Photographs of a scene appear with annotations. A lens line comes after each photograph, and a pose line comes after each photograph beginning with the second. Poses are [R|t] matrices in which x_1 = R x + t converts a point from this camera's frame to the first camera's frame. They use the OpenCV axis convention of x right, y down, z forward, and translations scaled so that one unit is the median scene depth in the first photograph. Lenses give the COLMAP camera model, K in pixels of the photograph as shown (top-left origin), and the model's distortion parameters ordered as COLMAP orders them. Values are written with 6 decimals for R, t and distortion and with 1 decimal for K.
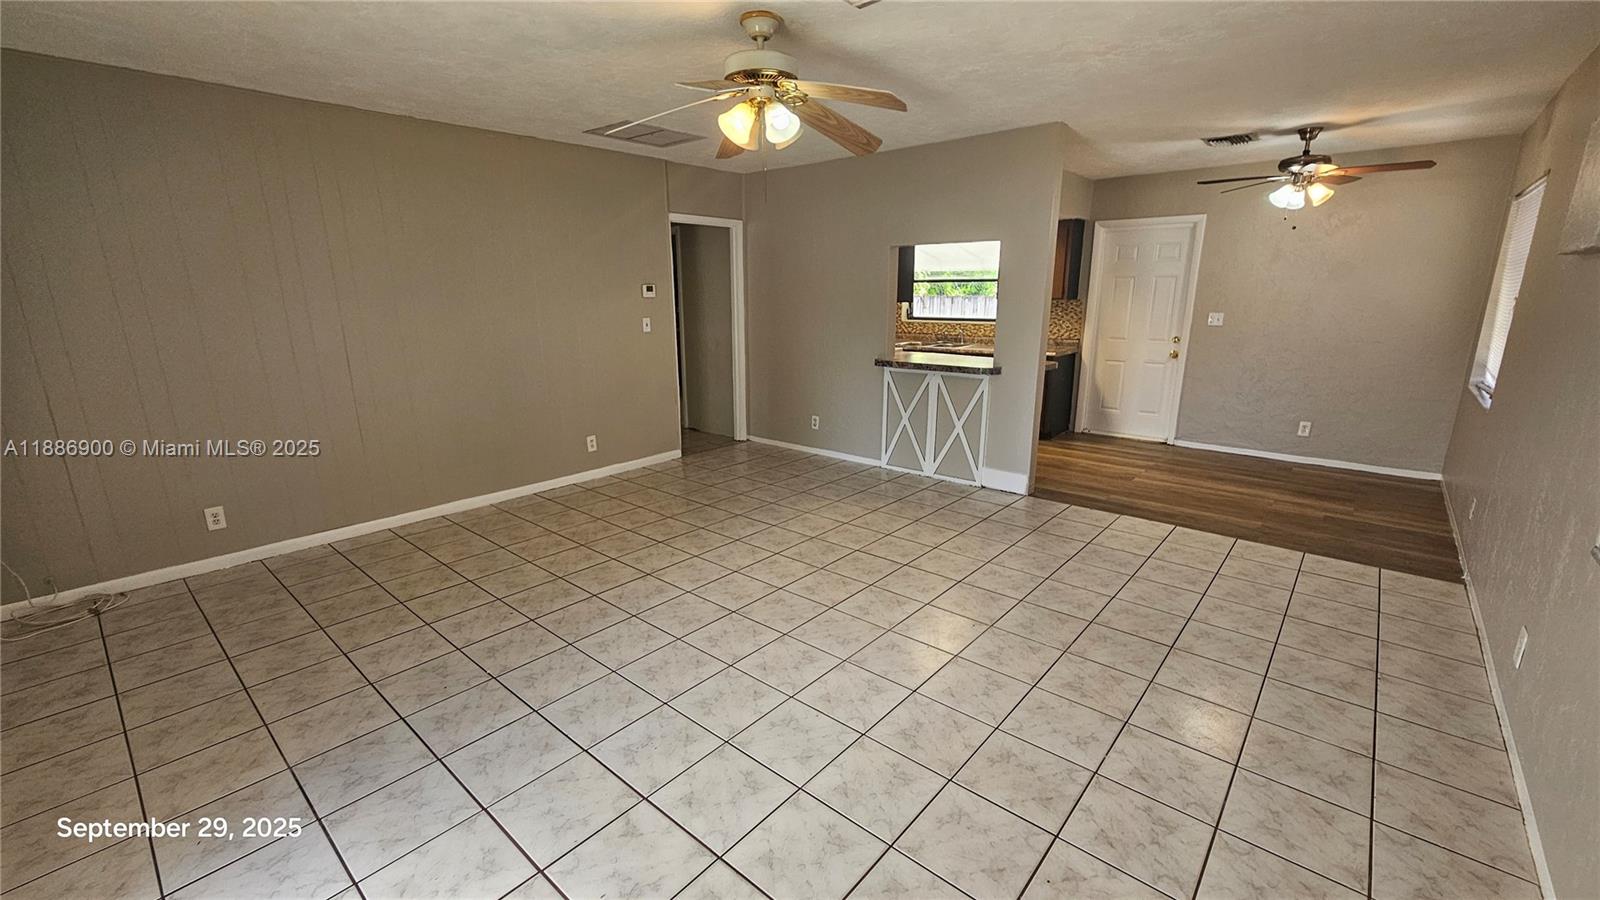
lens RADIAL K [[657.6, 0, 797.6], [0, 657.6, 443.5], [0, 0, 1]] dist [0.004205, 0.000171]
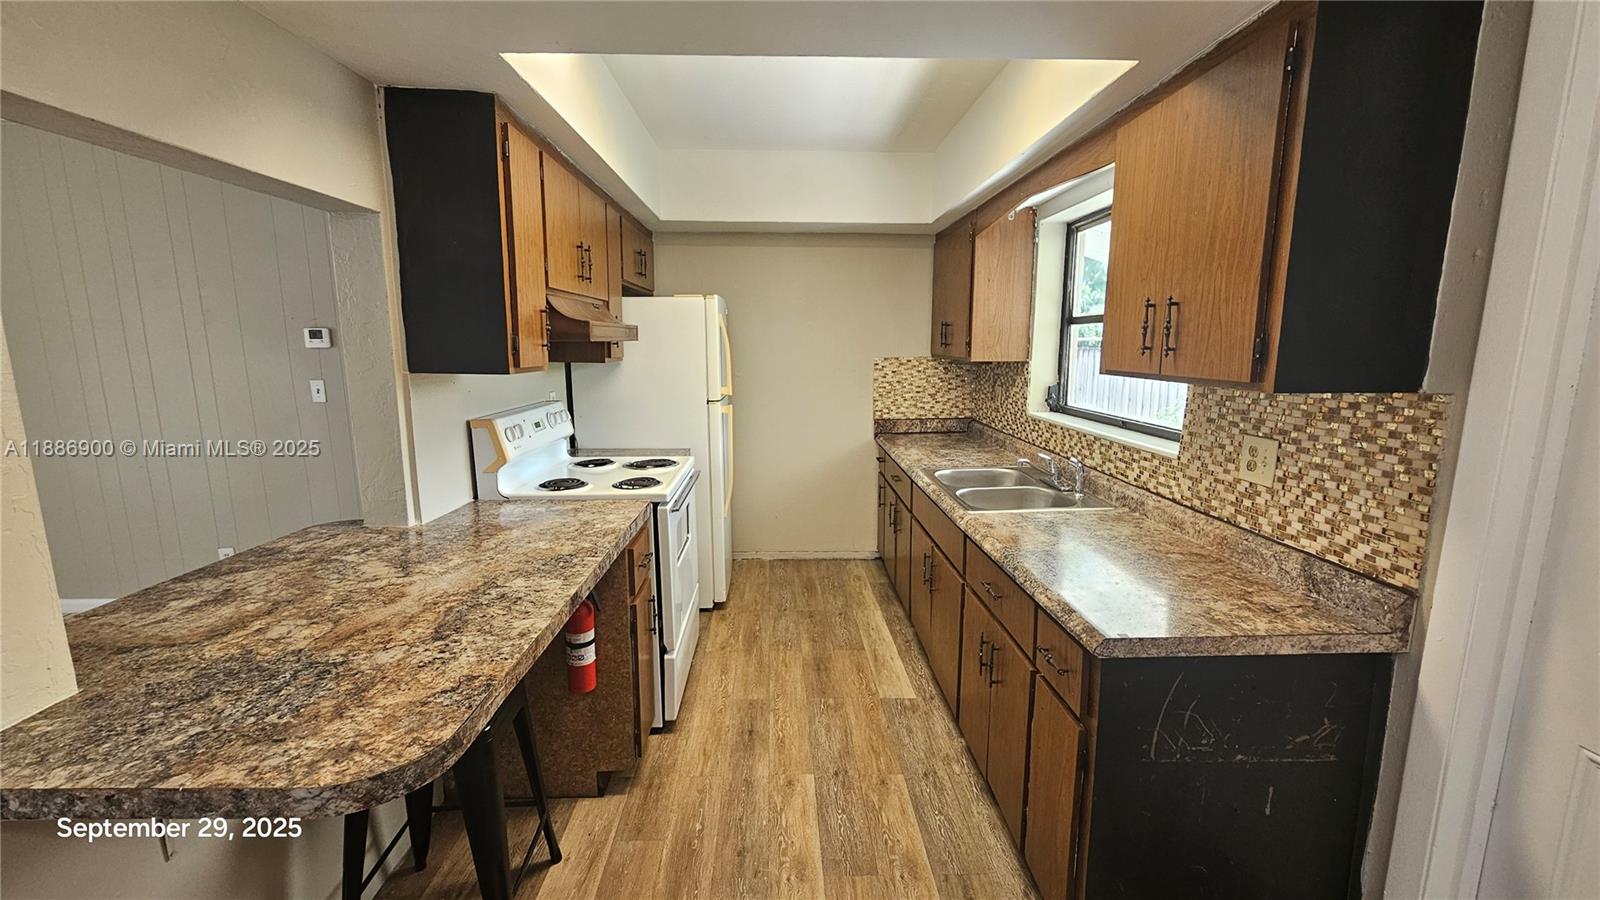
lens RADIAL K [[657.6, 0, 798.3], [0, 657.6, 450.2], [0, 0, 1]] dist [0.004205, 0.000171]
pose [[0.684430, 0.125070, -0.718271, 0.205522], [-0.174121, 0.984709, 0.005546, -0.079353], [0.707981, 0.121270, 0.695742, 0.340716]]
